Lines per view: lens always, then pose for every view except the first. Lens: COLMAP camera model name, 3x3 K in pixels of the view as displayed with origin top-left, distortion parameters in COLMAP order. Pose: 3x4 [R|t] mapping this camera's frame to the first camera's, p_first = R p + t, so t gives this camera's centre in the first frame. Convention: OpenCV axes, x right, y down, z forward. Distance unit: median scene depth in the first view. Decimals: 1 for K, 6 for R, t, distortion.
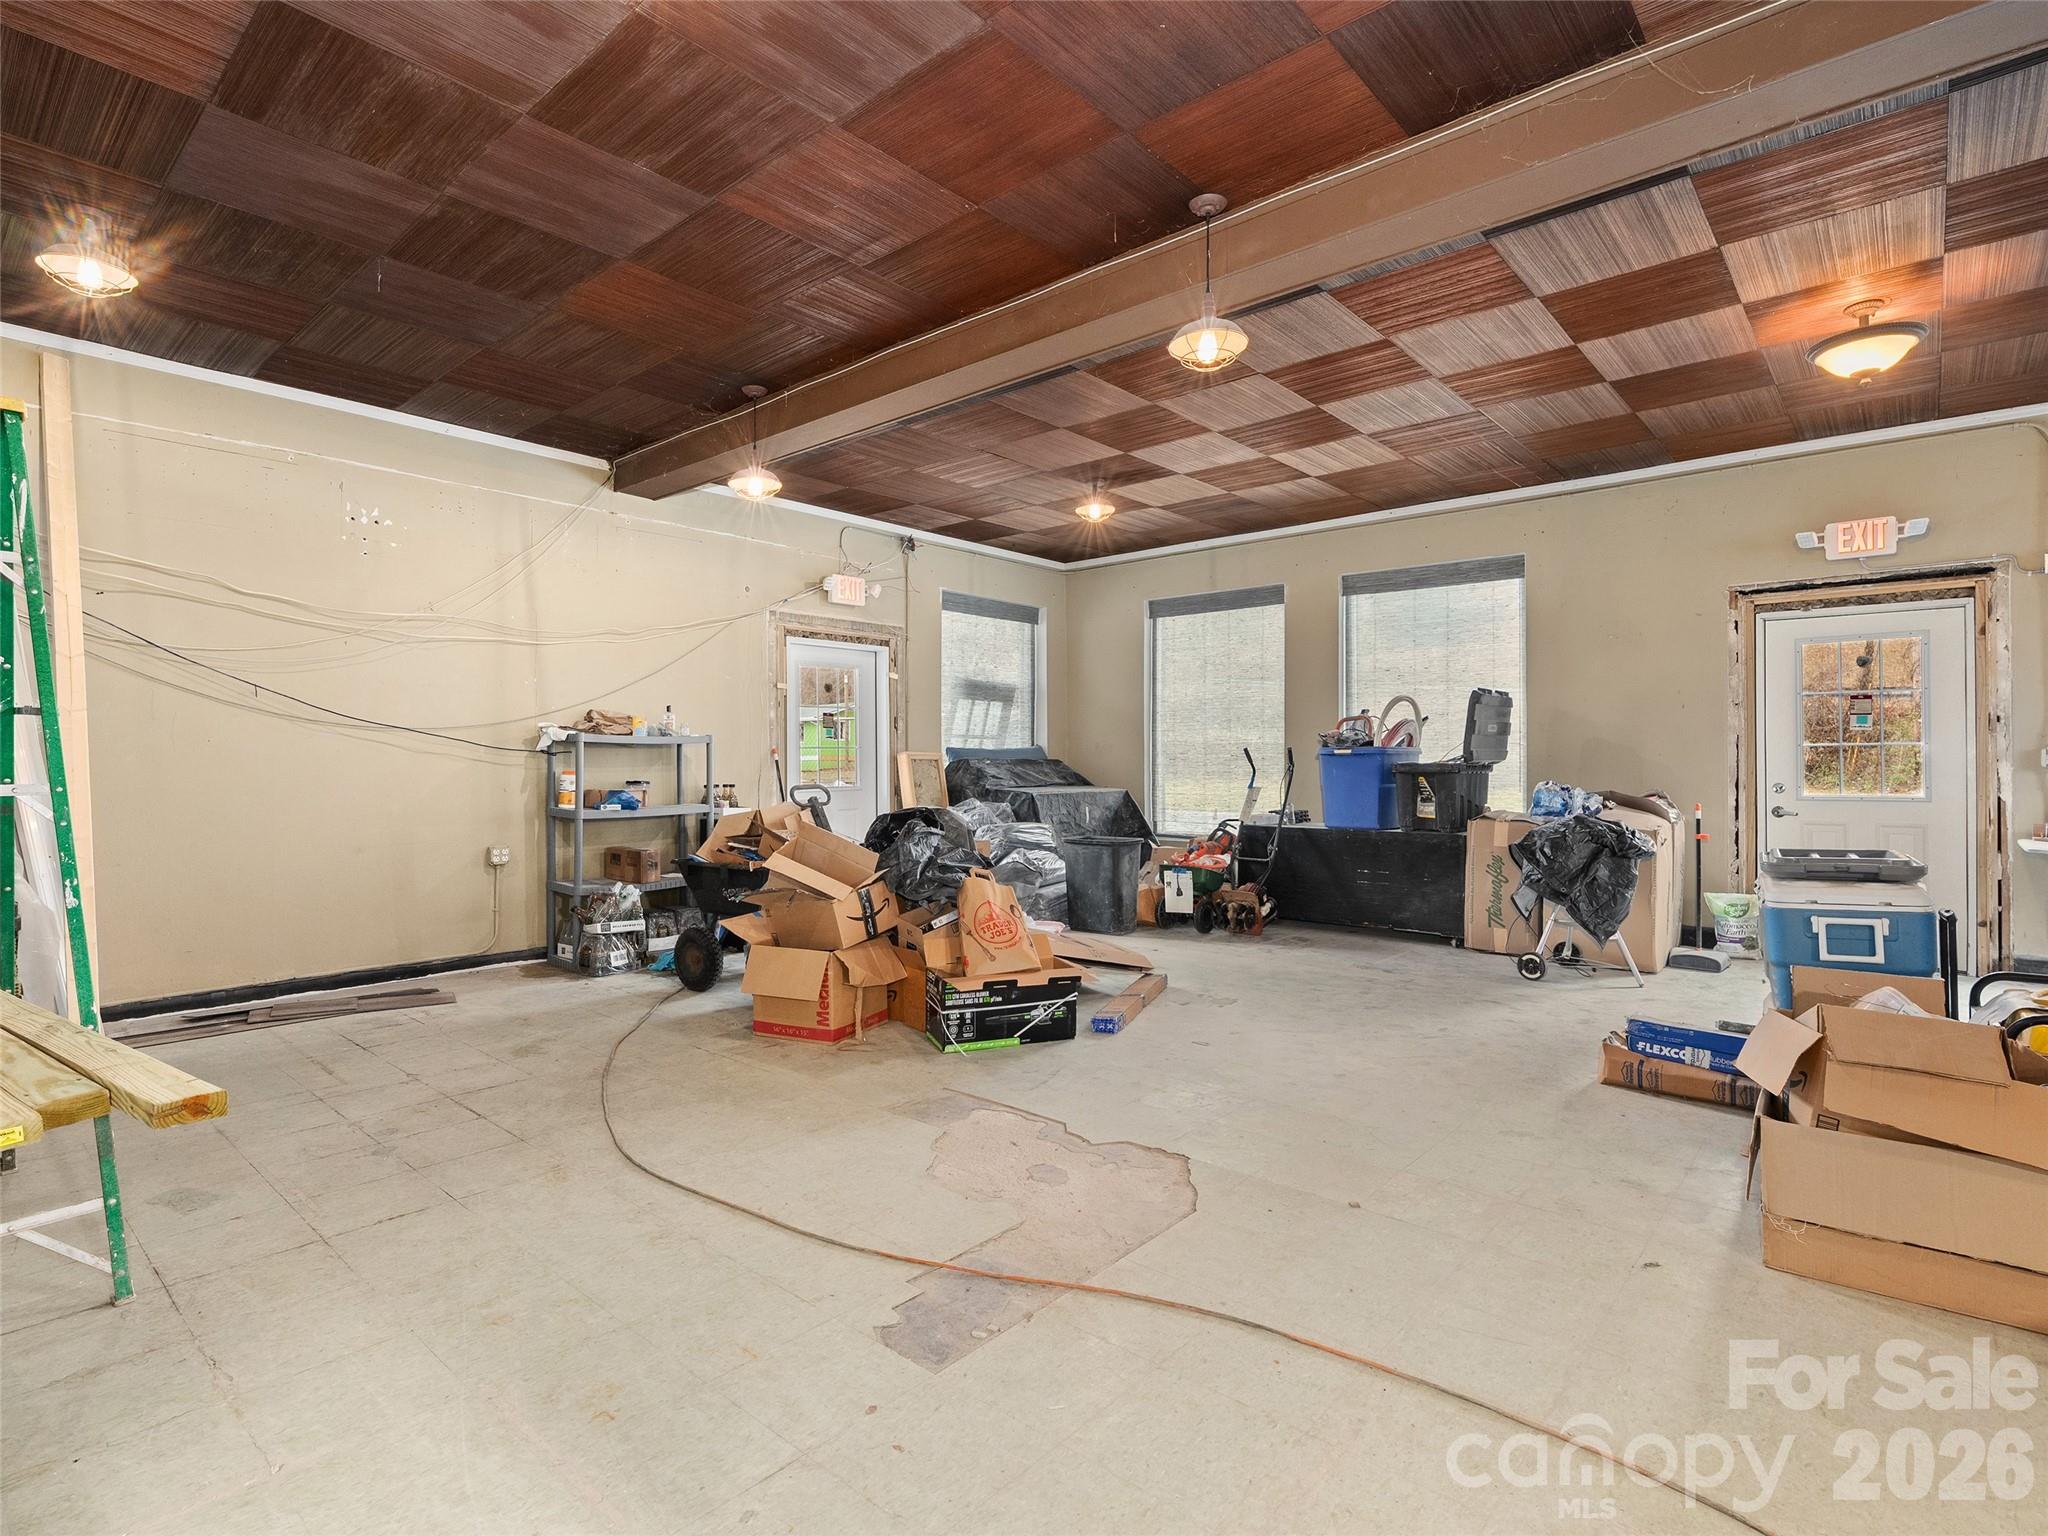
lens RADIAL K [[1039.3, 0, 1022.3], [0, 1039.3, 765.3], [0, 0, 1]] dist [-0.013971, 0.005091]
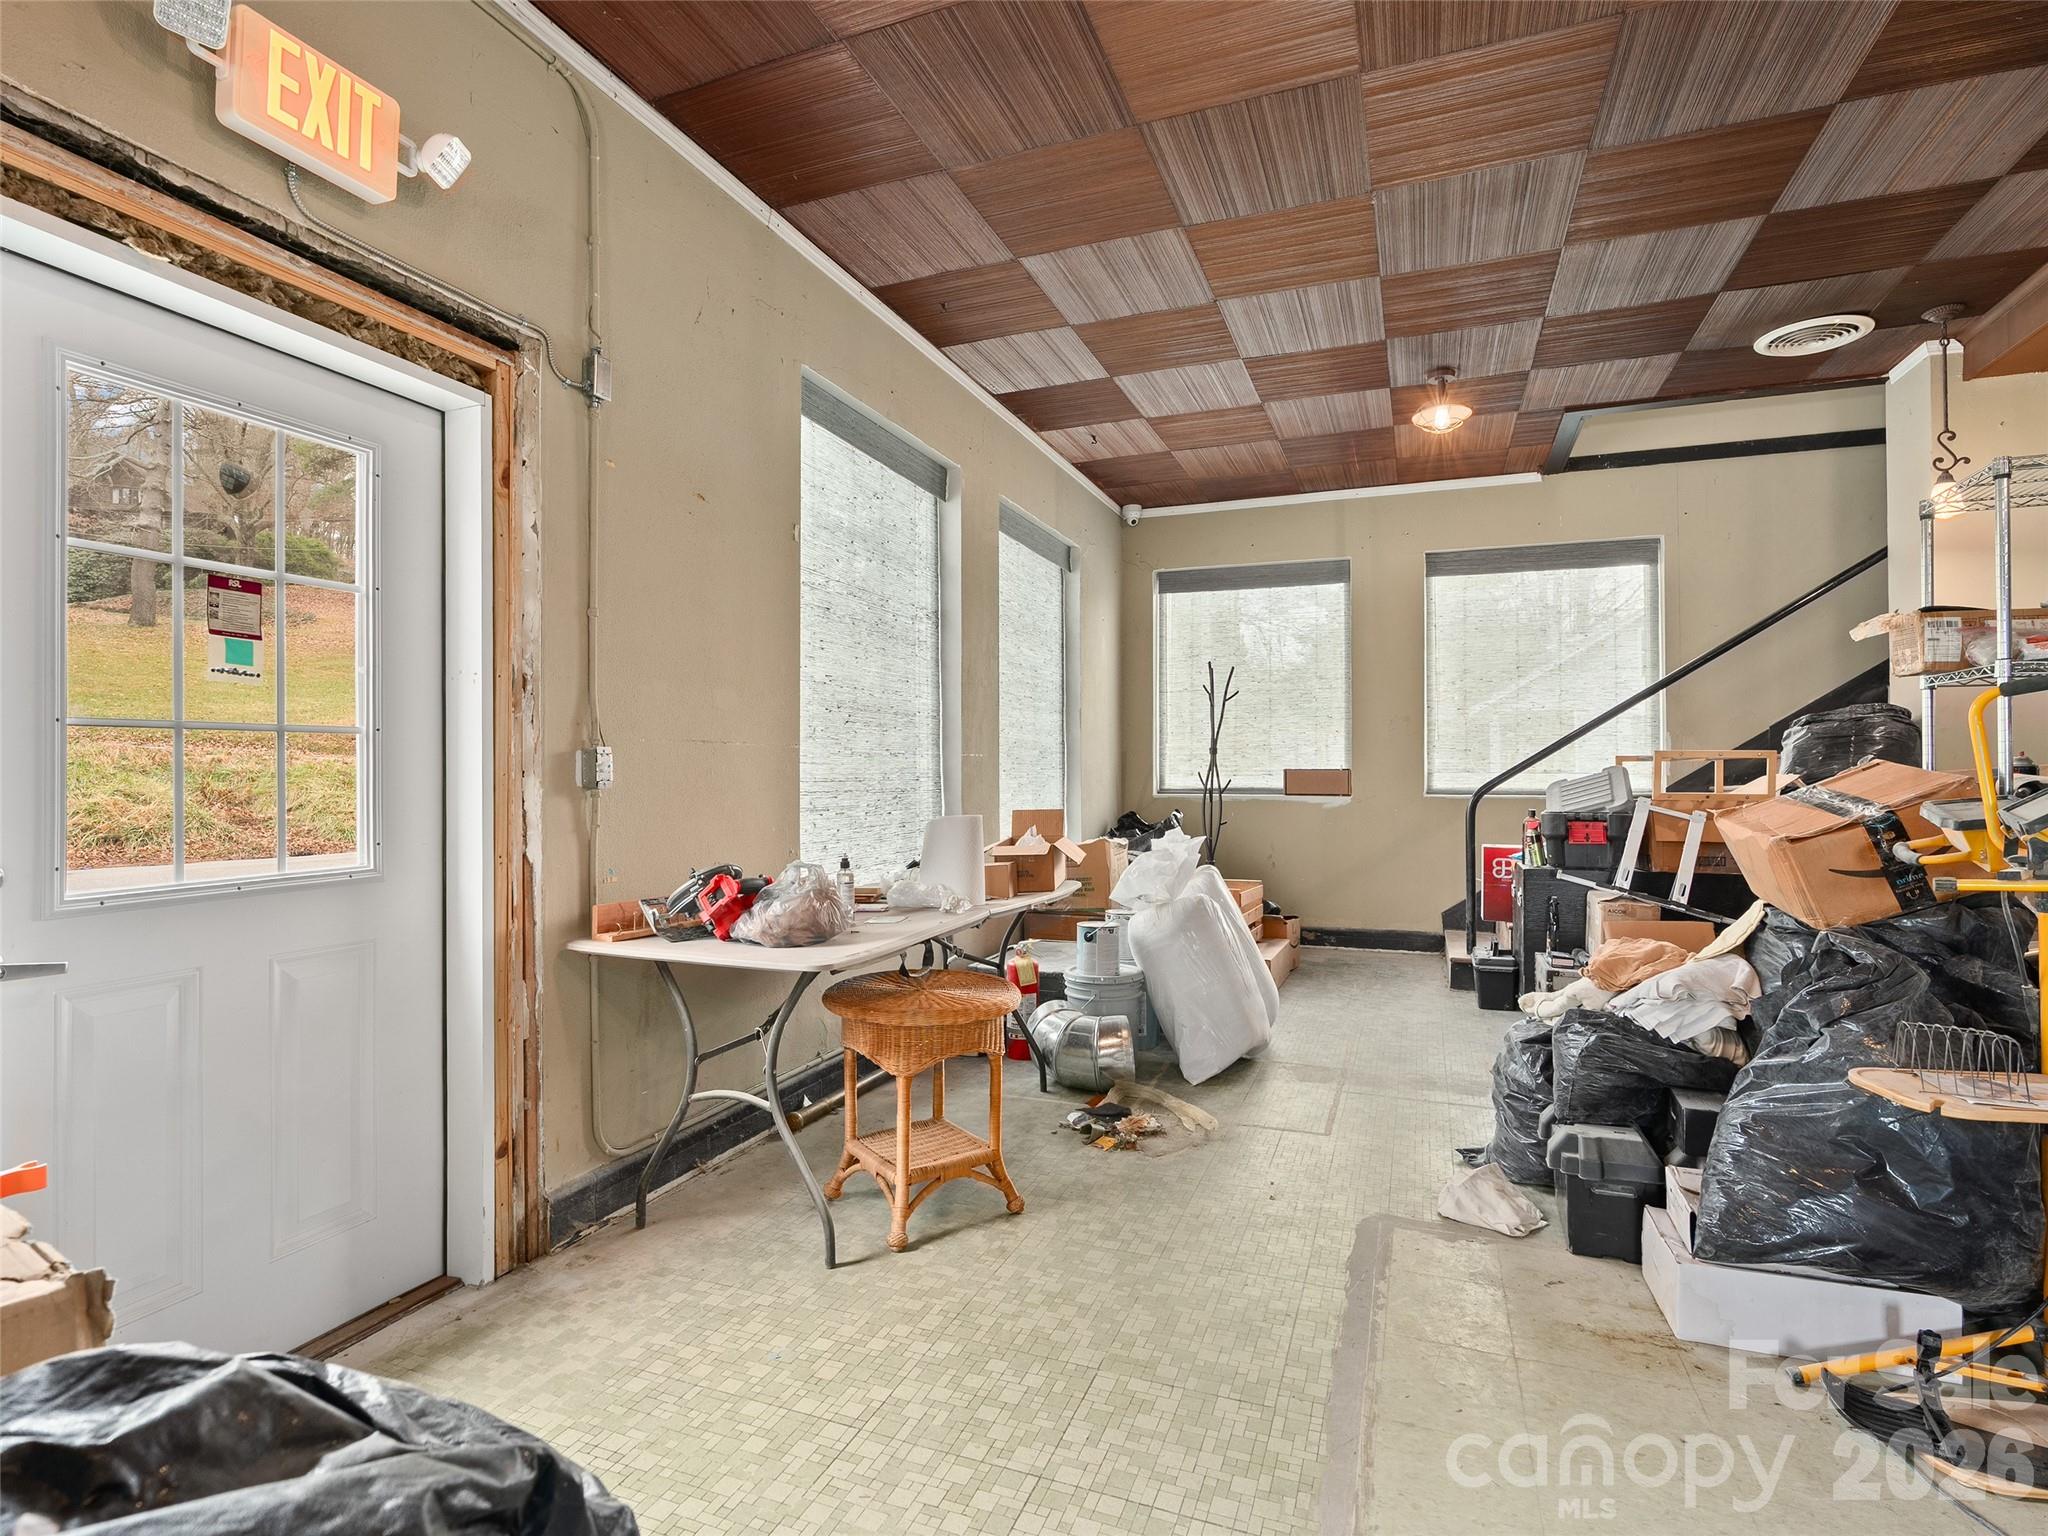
lens RADIAL K [[1039.3, 0, 1022.1], [0, 1039.3, 760.7], [0, 0, 1]] dist [-0.013971, 0.005091]
pose [[-0.339446, 0.010187, 0.940571, 0.447076], [0.003984, 0.999948, -0.009392, -0.005371], [-0.940617, 0.000559, -0.339469, 0.946716]]
